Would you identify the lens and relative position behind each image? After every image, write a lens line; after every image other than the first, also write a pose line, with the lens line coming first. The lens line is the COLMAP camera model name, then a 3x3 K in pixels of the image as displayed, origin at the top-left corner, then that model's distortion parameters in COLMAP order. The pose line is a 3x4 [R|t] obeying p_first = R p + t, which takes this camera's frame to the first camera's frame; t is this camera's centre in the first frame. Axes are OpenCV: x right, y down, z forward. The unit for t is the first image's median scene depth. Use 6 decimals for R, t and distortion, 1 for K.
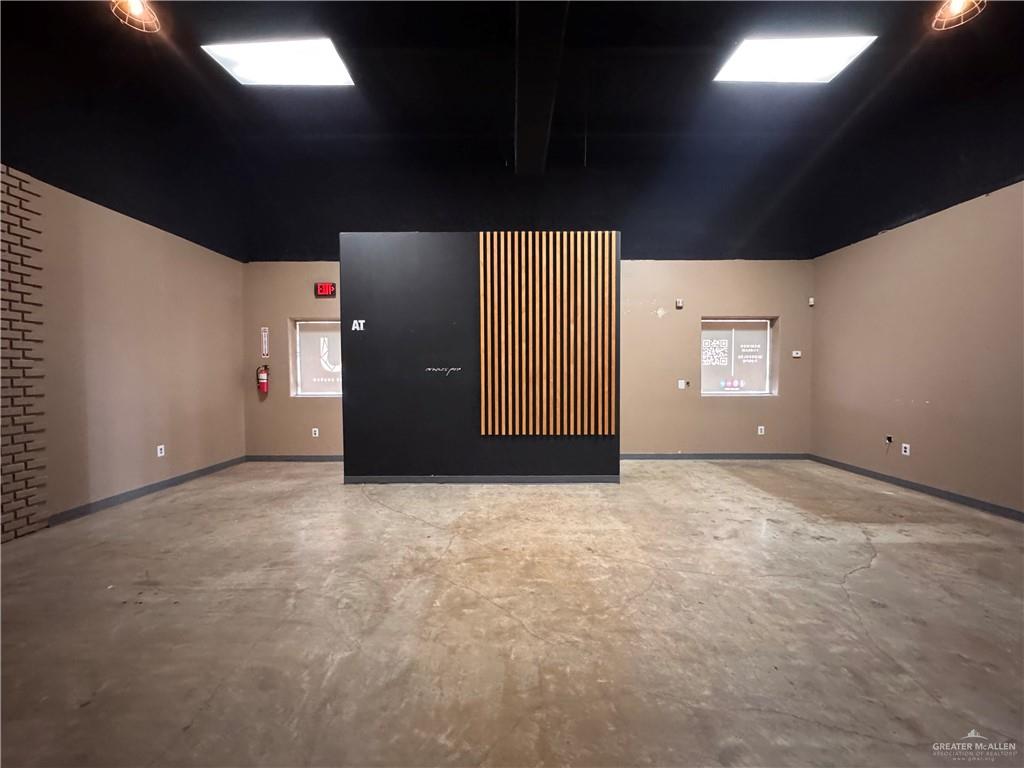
lens RADIAL K [[409.1, 0, 512.0], [0, 409.1, 384.0], [0, 0, 1]] dist [-0.003003, -0.000002]
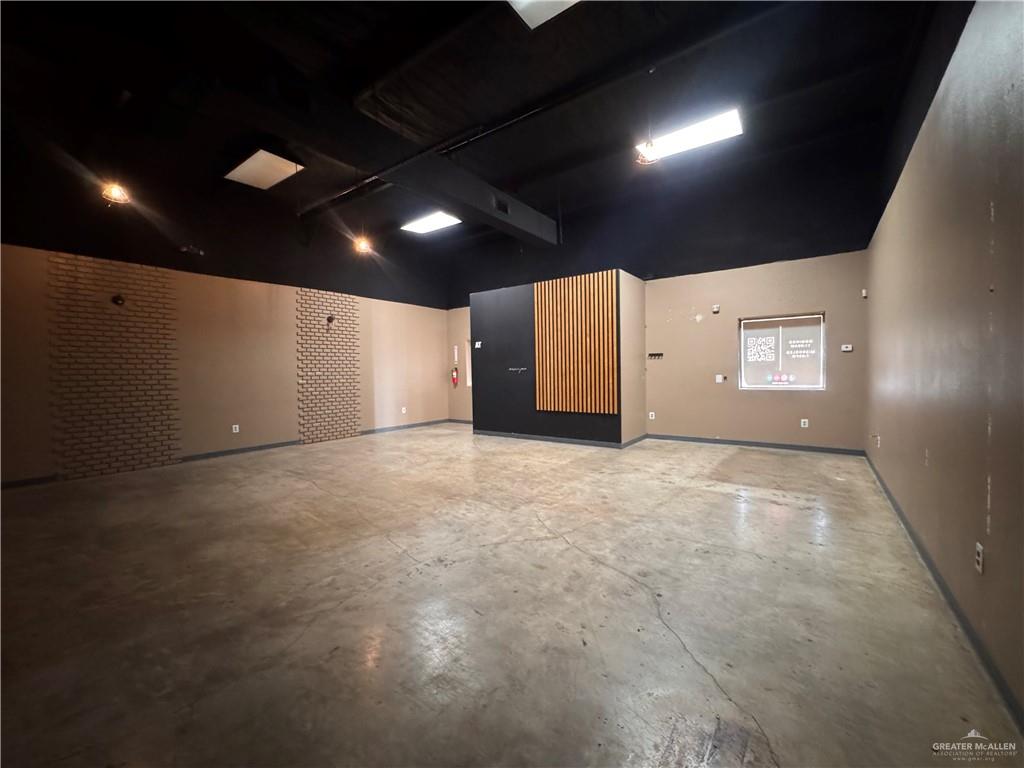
lens RADIAL K [[409.1, 0, 512.0], [0, 409.1, 384.0], [0, 0, 1]] dist [-0.003003, -0.000002]
pose [[0.806792, 0.007516, -0.590787, 0.798545], [-0.003412, 0.999962, 0.008062, 0.010991], [0.590825, -0.004488, 0.806787, -0.347325]]
